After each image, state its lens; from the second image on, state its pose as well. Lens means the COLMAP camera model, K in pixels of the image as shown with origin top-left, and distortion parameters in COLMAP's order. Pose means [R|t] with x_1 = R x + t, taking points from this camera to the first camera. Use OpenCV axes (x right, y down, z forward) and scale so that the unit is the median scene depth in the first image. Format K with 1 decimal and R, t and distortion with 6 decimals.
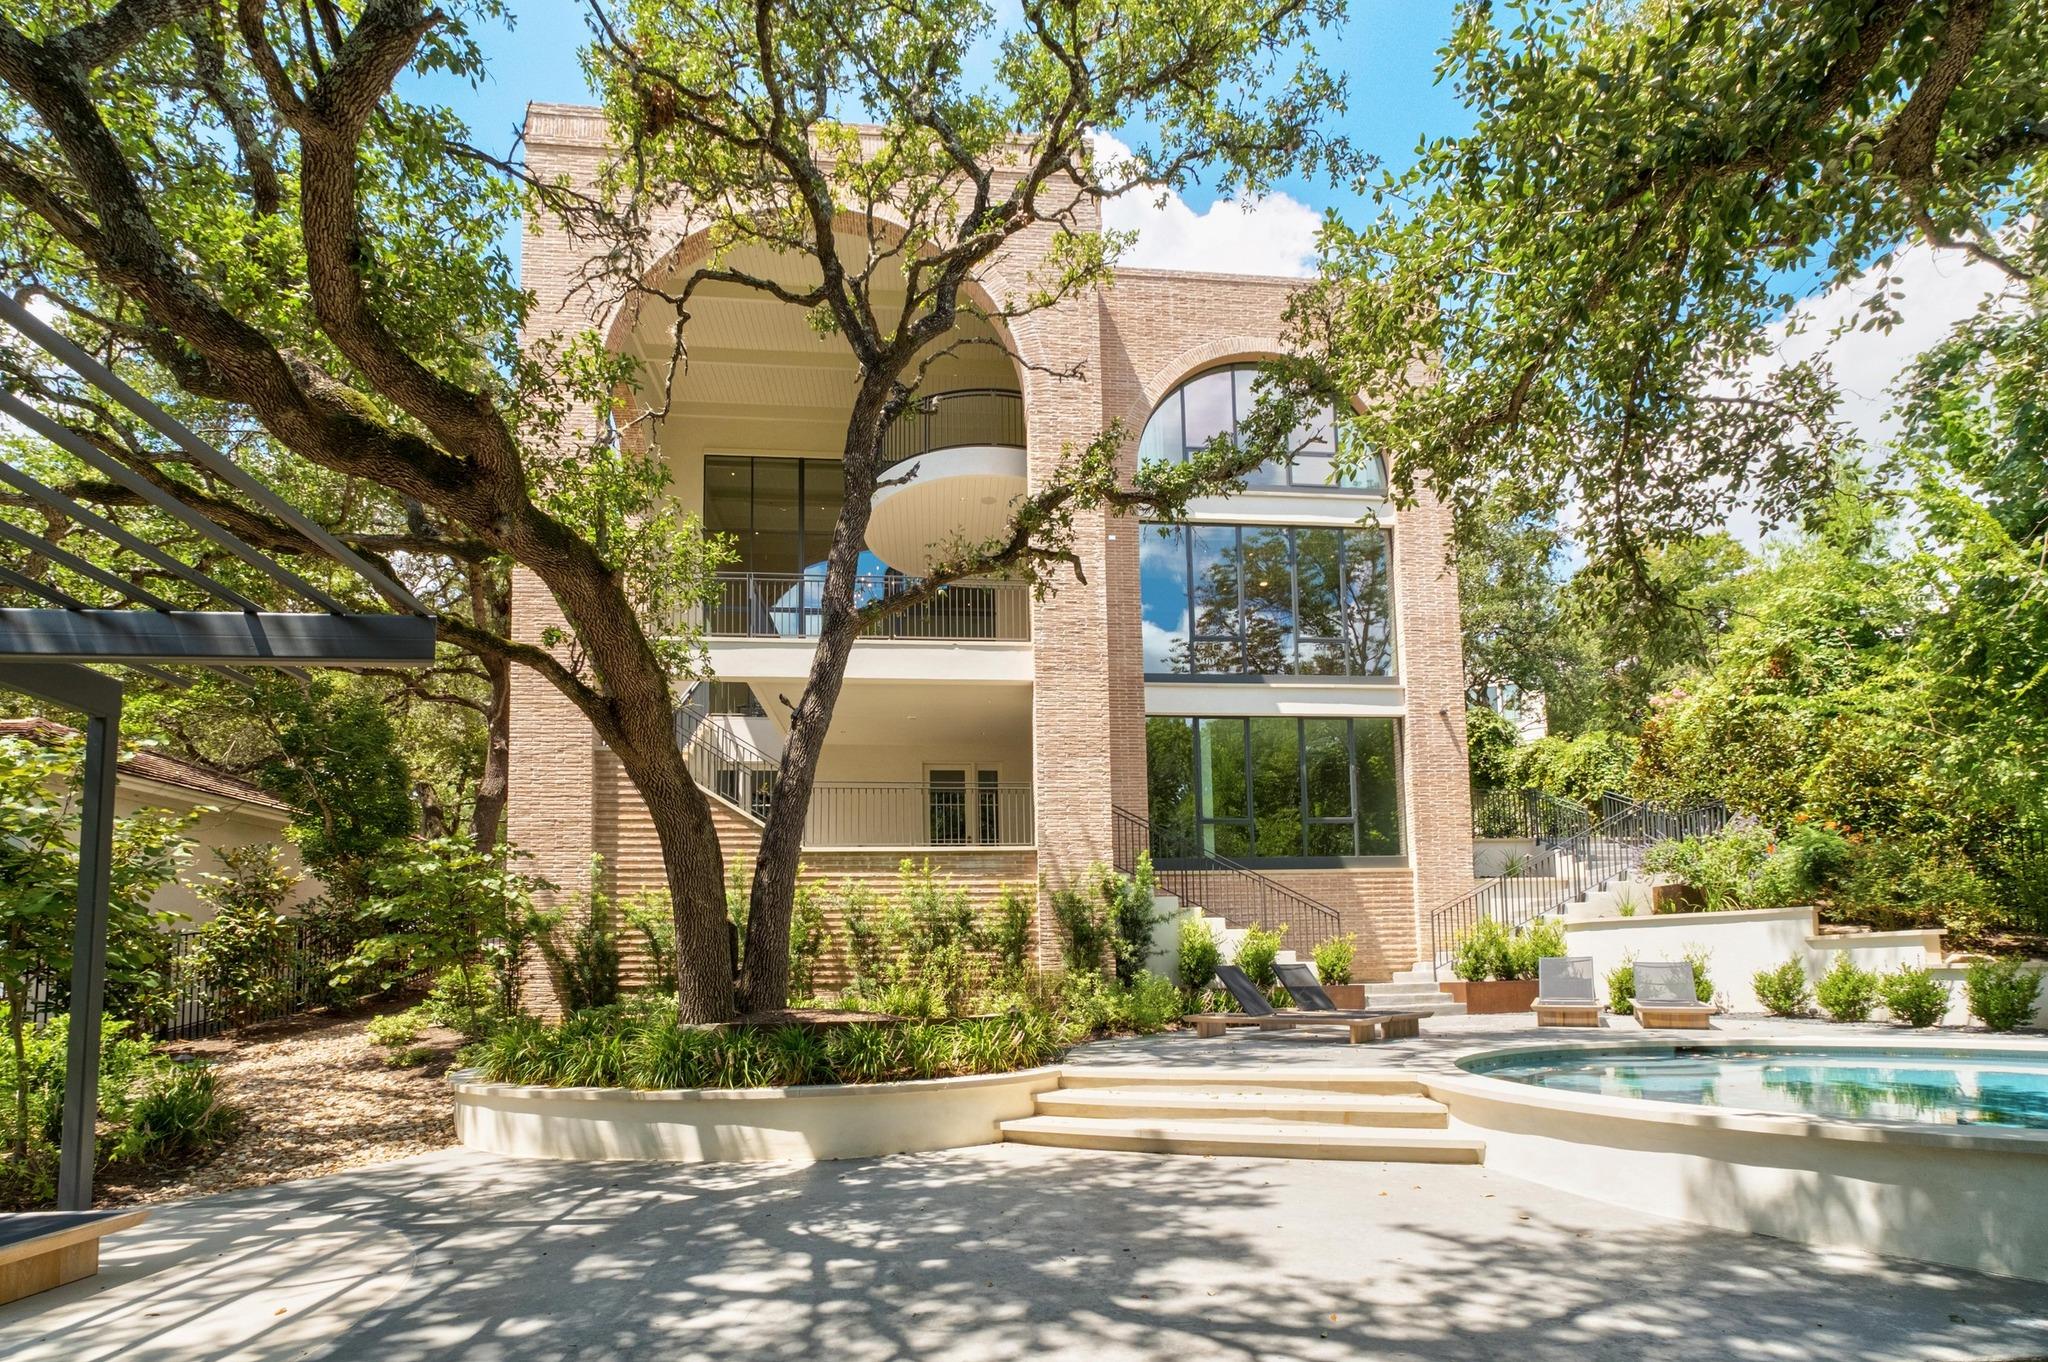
lens RADIAL K [[901.5, 0, 972.6], [0, 901.5, 905.7], [0, 0, 1]] dist [-0.000973, -0.000021]
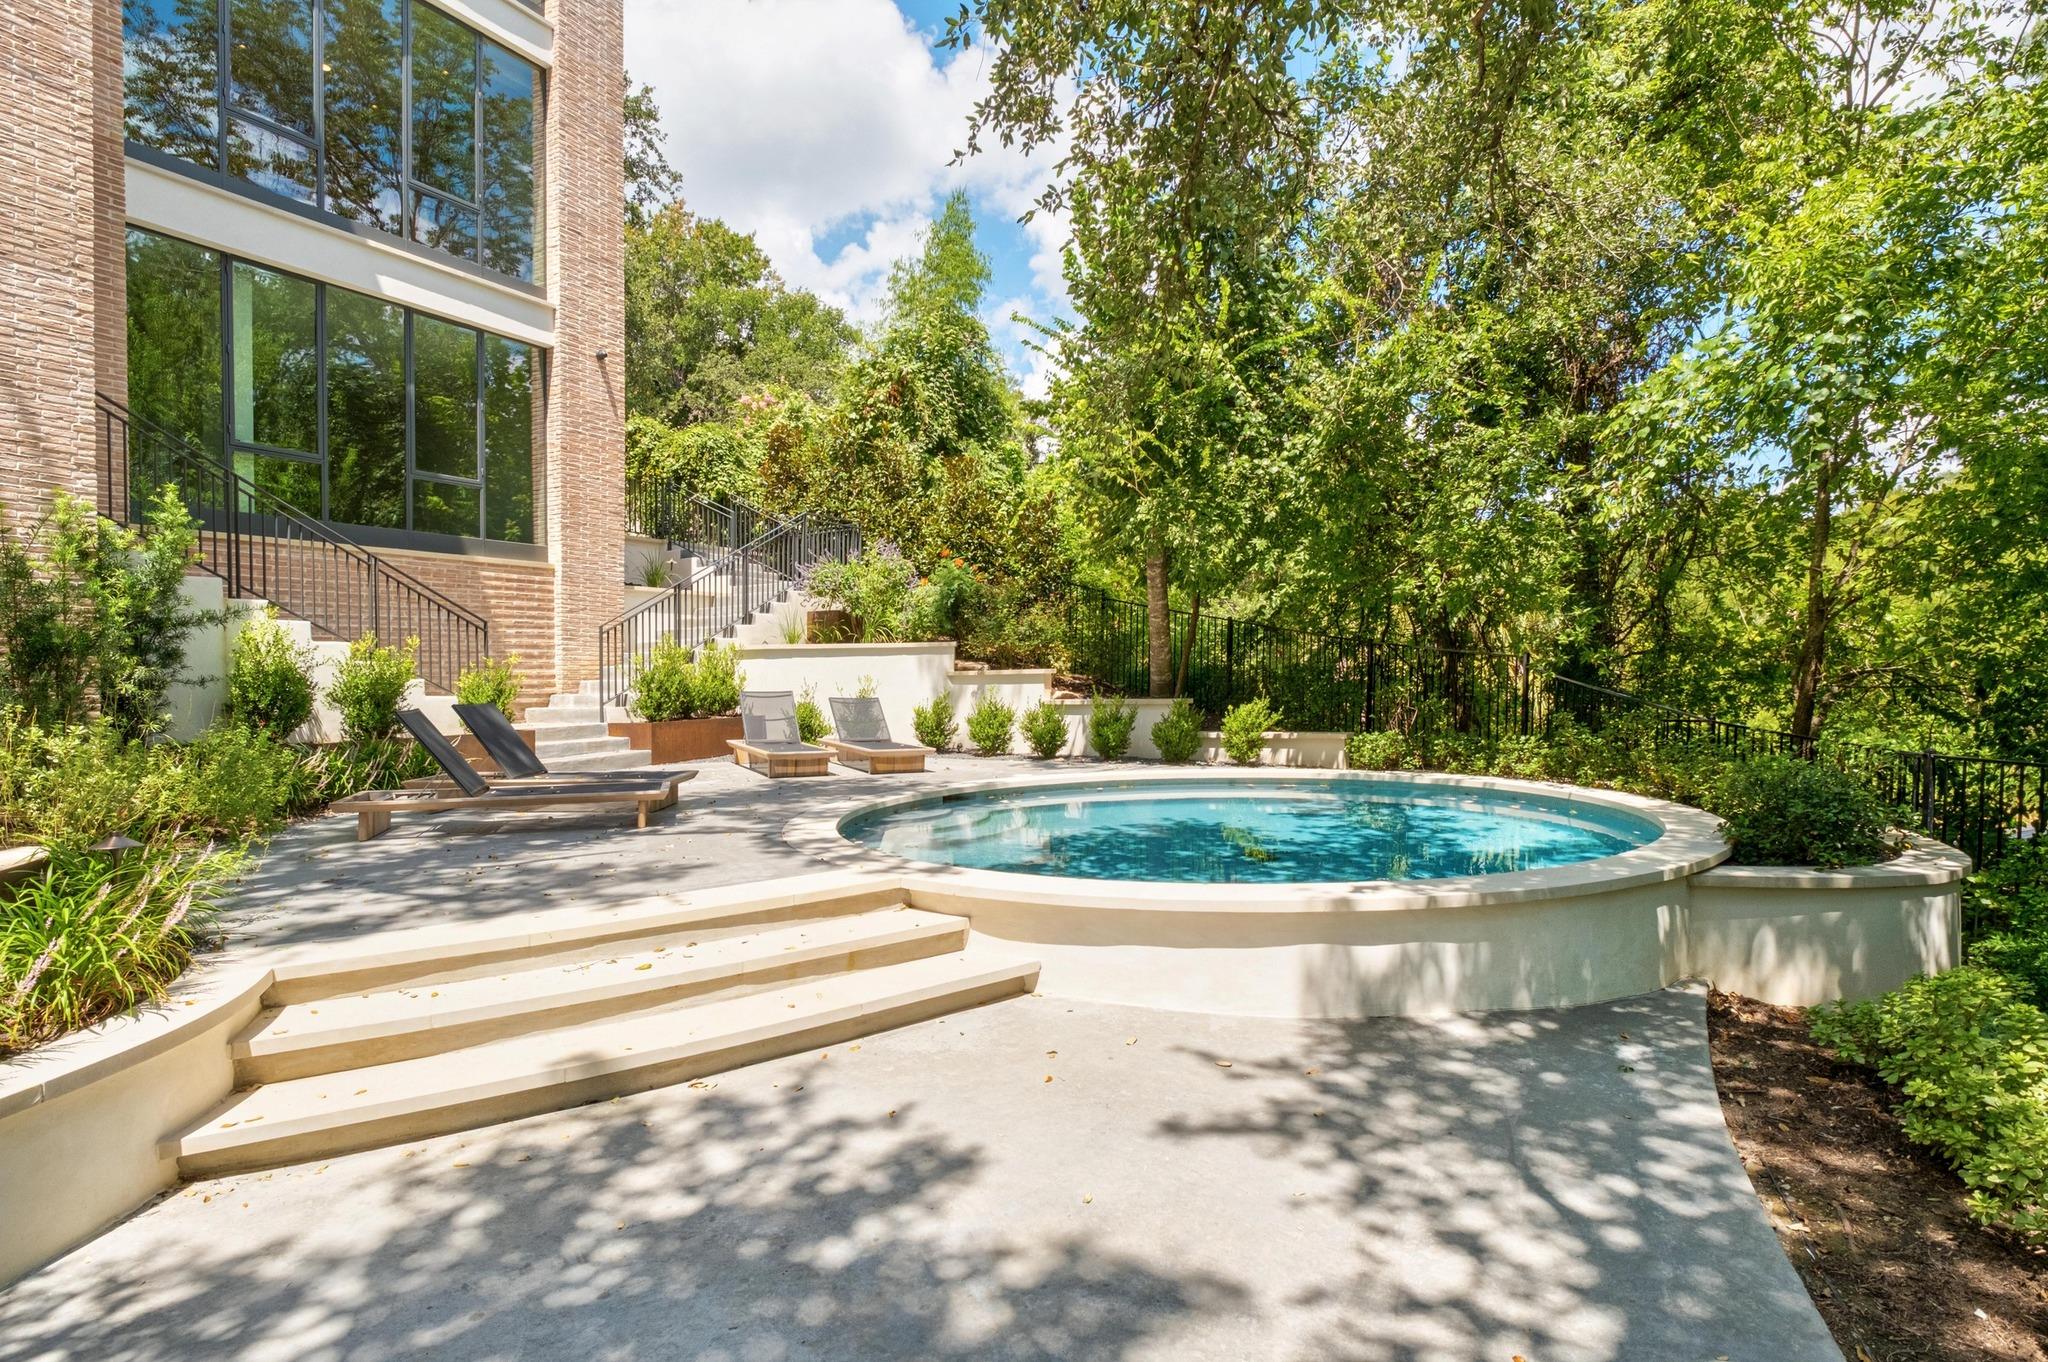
lens RADIAL K [[1137.3, 0, 1000.1], [0, 1137.3, 697.5], [0, 0, 1]] dist [-0.014957, 0.001608]
pose [[0.525948, -0.005714, 0.850498, -0.110573], [-0.062420, 0.997021, 0.045300, 0.001673], [-0.848223, -0.076914, 0.524025, 0.247527]]
